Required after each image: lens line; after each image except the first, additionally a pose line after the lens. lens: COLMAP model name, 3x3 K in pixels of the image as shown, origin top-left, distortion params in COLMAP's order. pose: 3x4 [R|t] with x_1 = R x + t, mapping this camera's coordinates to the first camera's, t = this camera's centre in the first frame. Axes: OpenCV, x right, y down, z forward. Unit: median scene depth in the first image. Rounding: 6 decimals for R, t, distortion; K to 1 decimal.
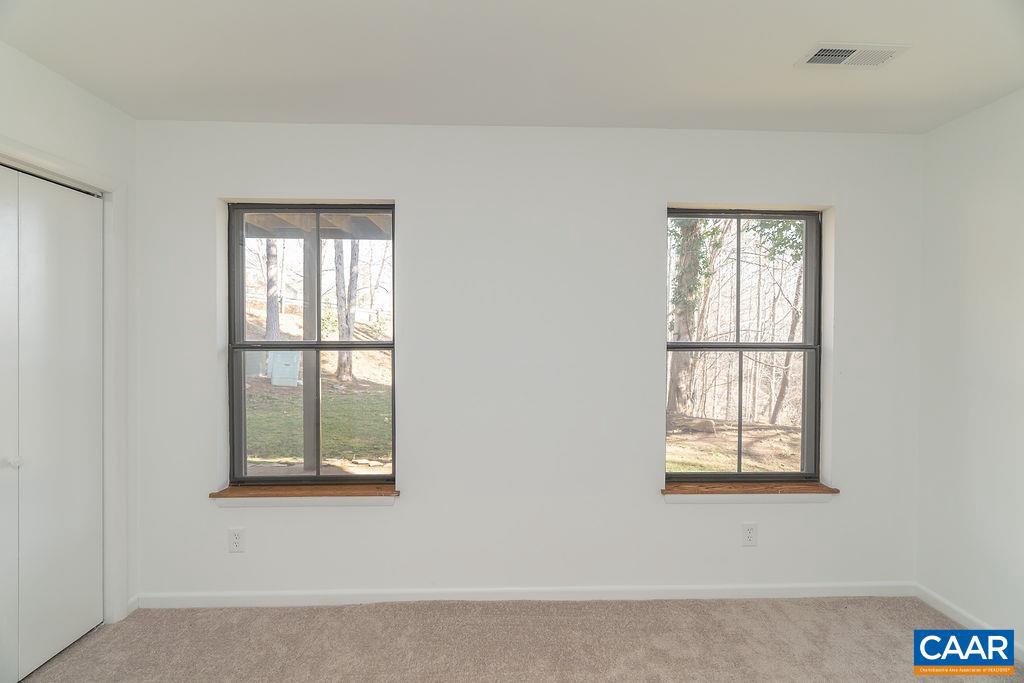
lens RADIAL K [[468.7, 0, 510.0], [0, 468.7, 337.4], [0, 0, 1]] dist [-0.000584, -0.000253]
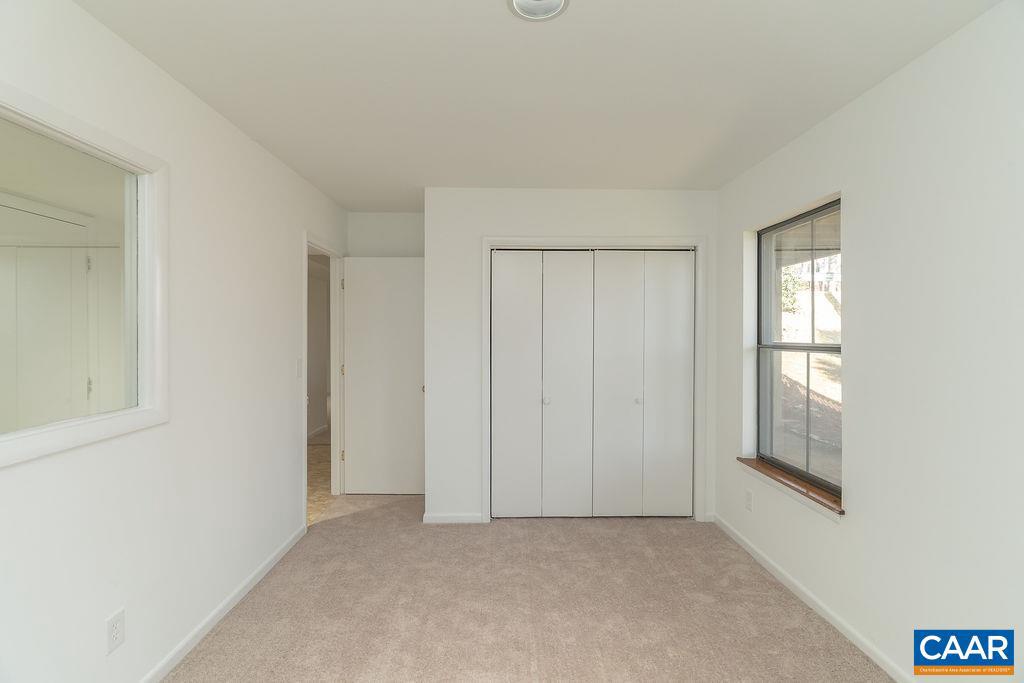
lens RADIAL K [[468.7, 0, 510.0], [0, 468.7, 337.4], [0, 0, 1]] dist [-0.000584, -0.000253]
pose [[-0.009629, 0.001196, -0.999953, 0.663125], [-0.009800, 0.999951, 0.001291, -0.000343], [0.999906, 0.009812, -0.009617, 0.352187]]
